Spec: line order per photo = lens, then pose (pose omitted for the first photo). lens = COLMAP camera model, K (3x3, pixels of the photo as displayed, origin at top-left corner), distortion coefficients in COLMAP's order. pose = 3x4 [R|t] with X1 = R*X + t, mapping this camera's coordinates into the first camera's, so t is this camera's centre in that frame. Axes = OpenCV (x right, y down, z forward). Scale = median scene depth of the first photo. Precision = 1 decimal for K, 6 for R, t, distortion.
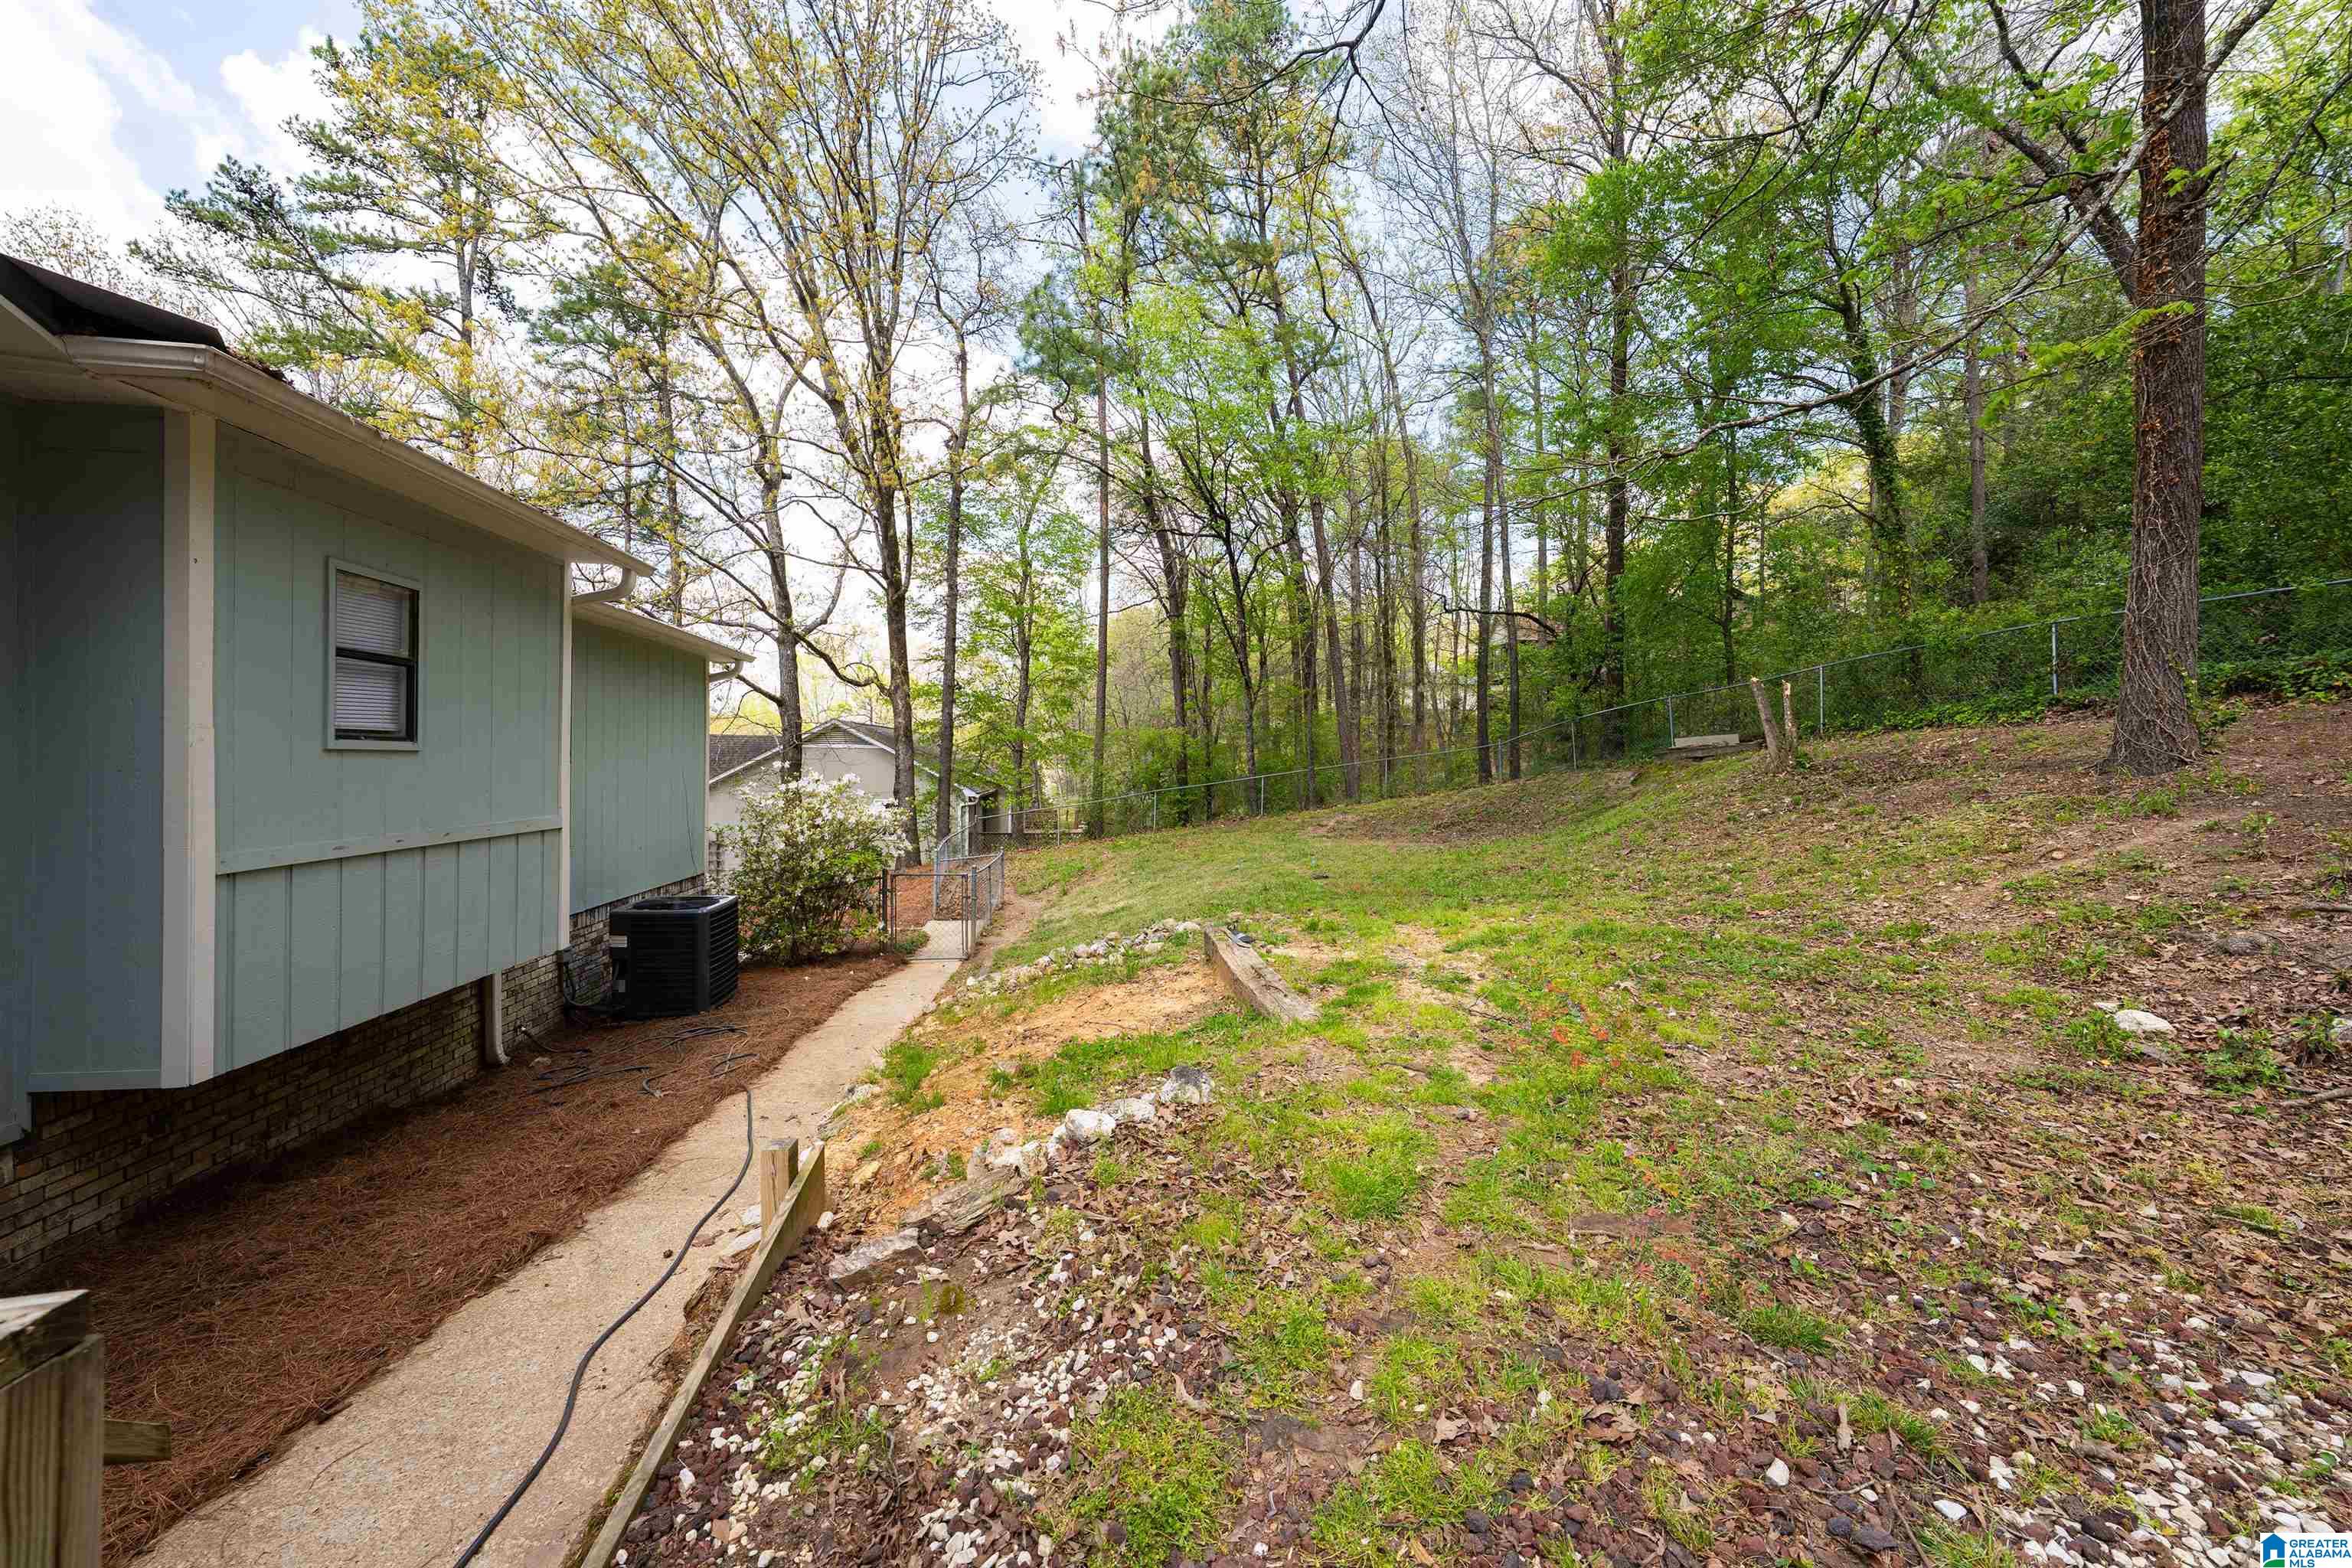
lens RADIAL K [[878.7, 0, 1172.0], [0, 878.7, 768.3], [0, 0, 1]] dist [0.001940, 0.000094]
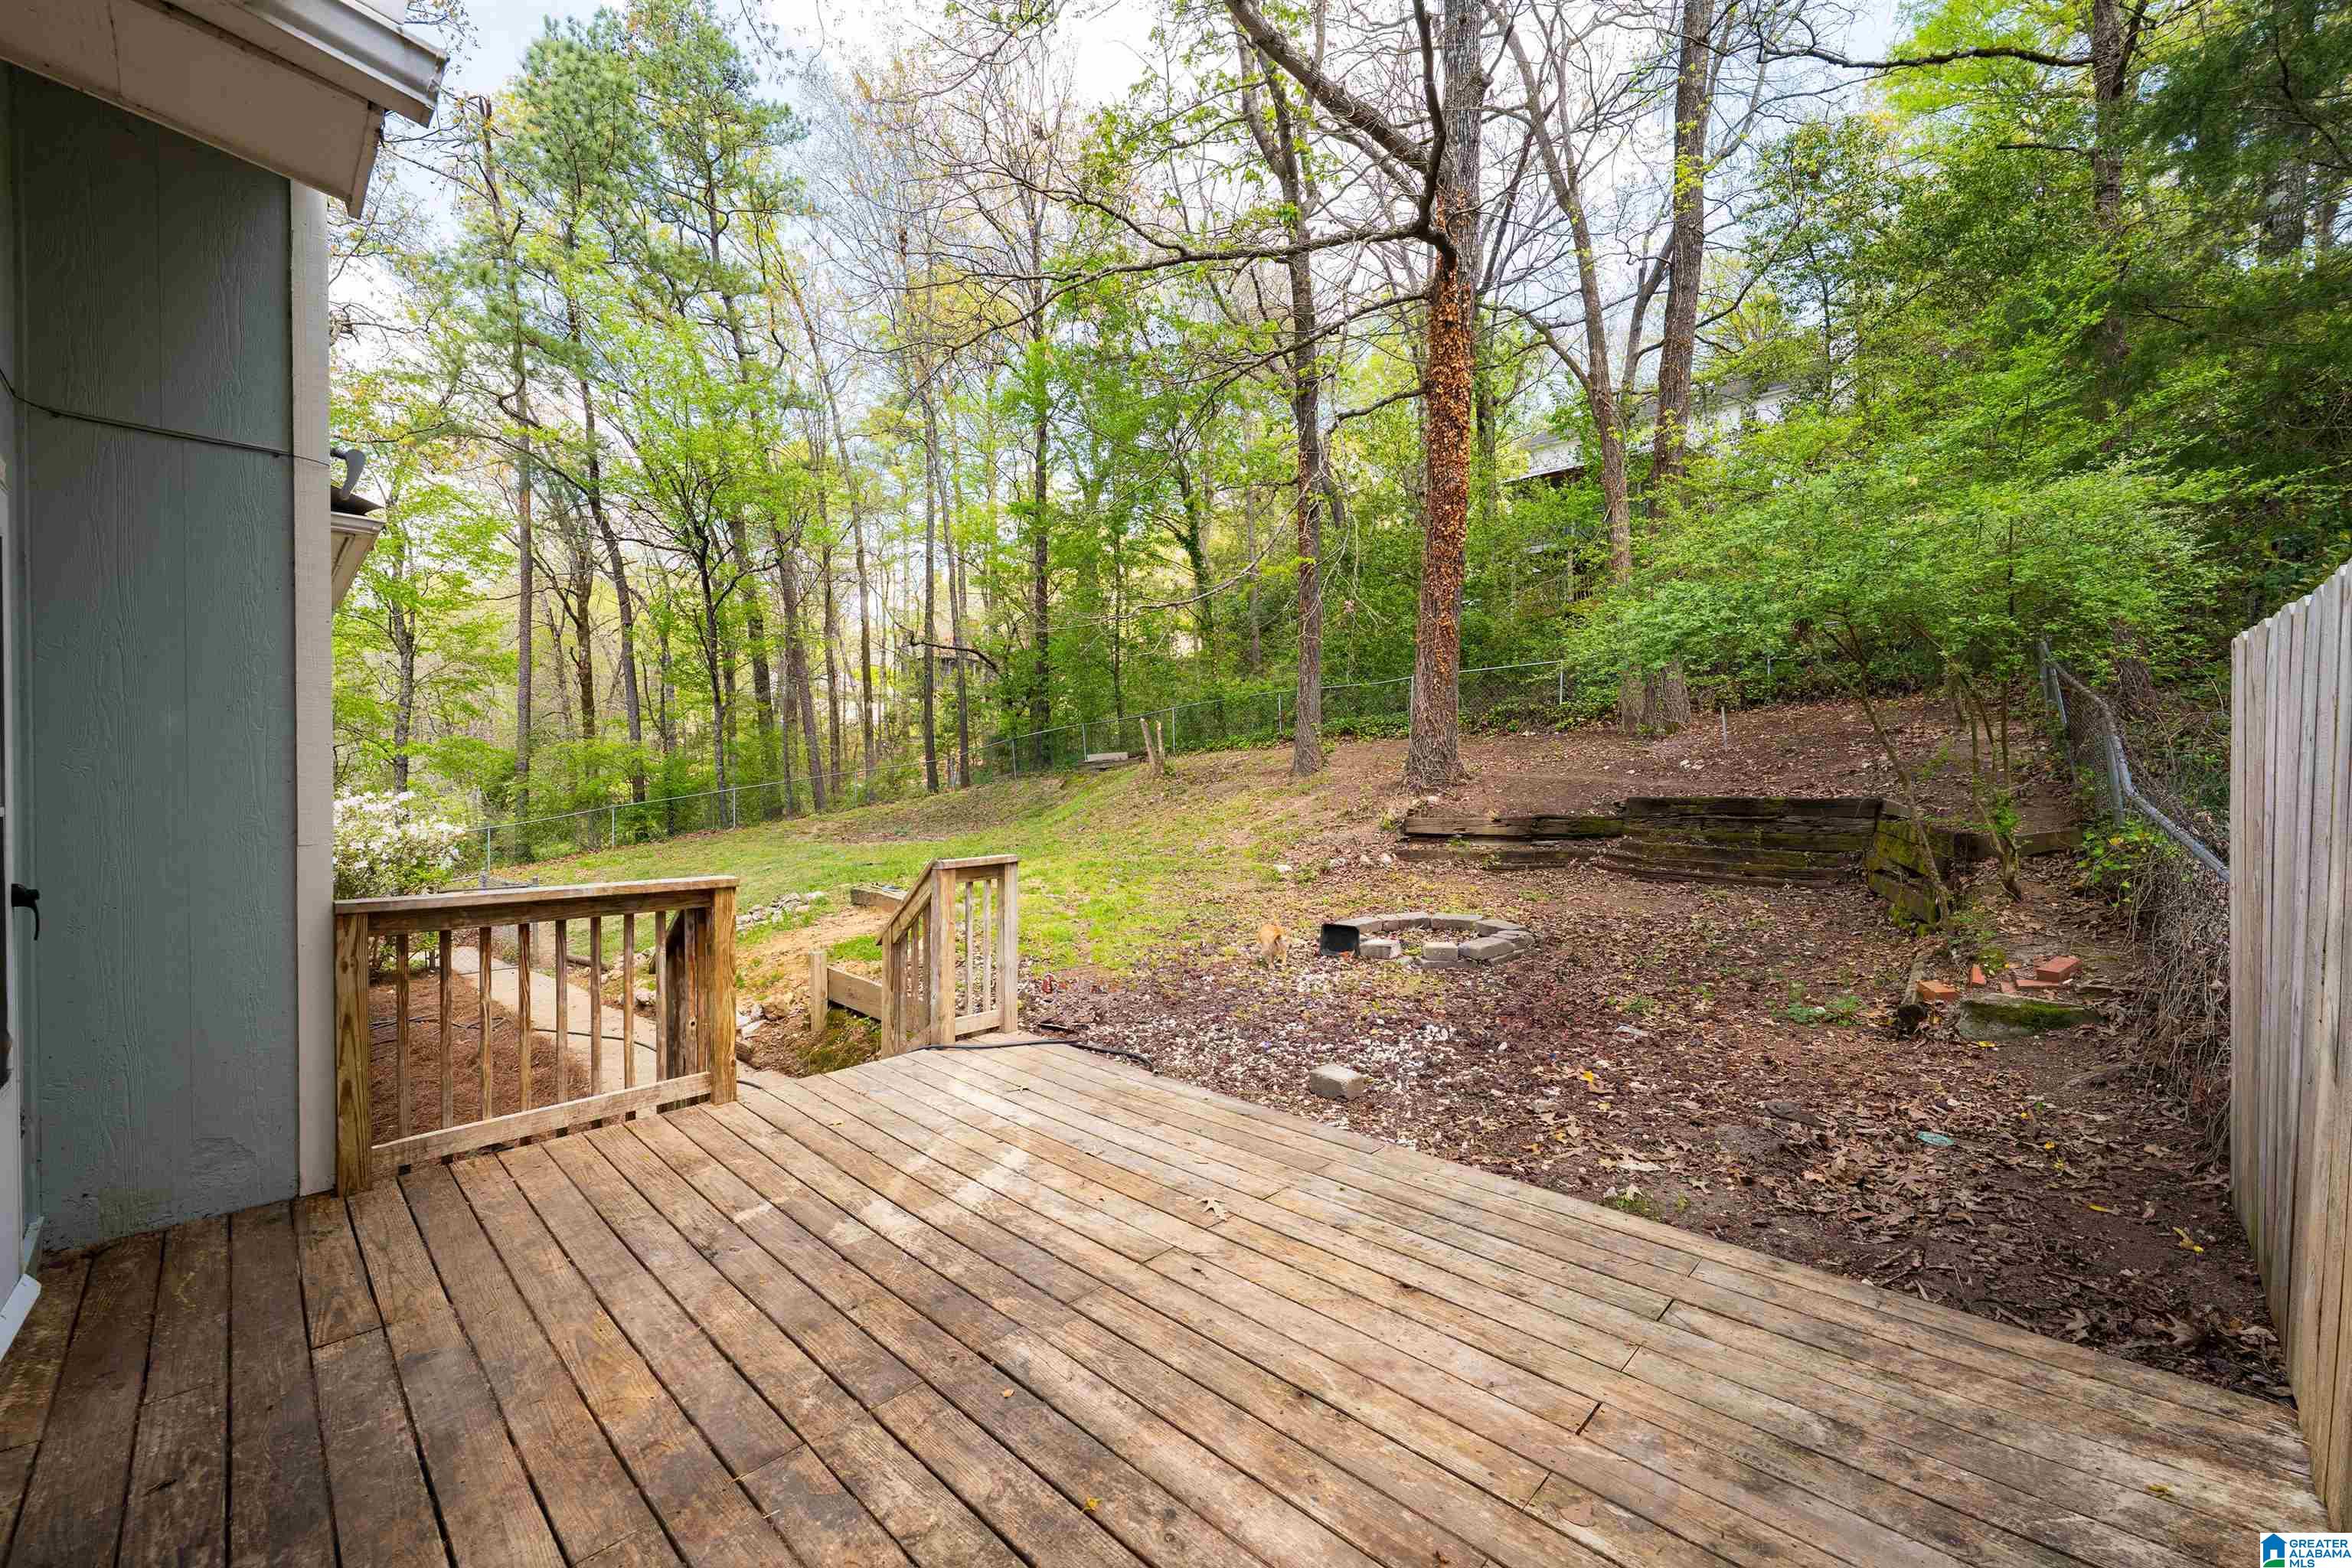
lens RADIAL K [[937.1, 0, 1174.9], [0, 937.1, 785.6], [0, 0, 1]] dist [-0.000049, 0.000003]
pose [[0.796171, -0.016850, 0.604837, -0.292237], [0.013543, 0.999858, 0.010028, 0.001910], [-0.604920, 0.000208, 0.796286, -0.353386]]
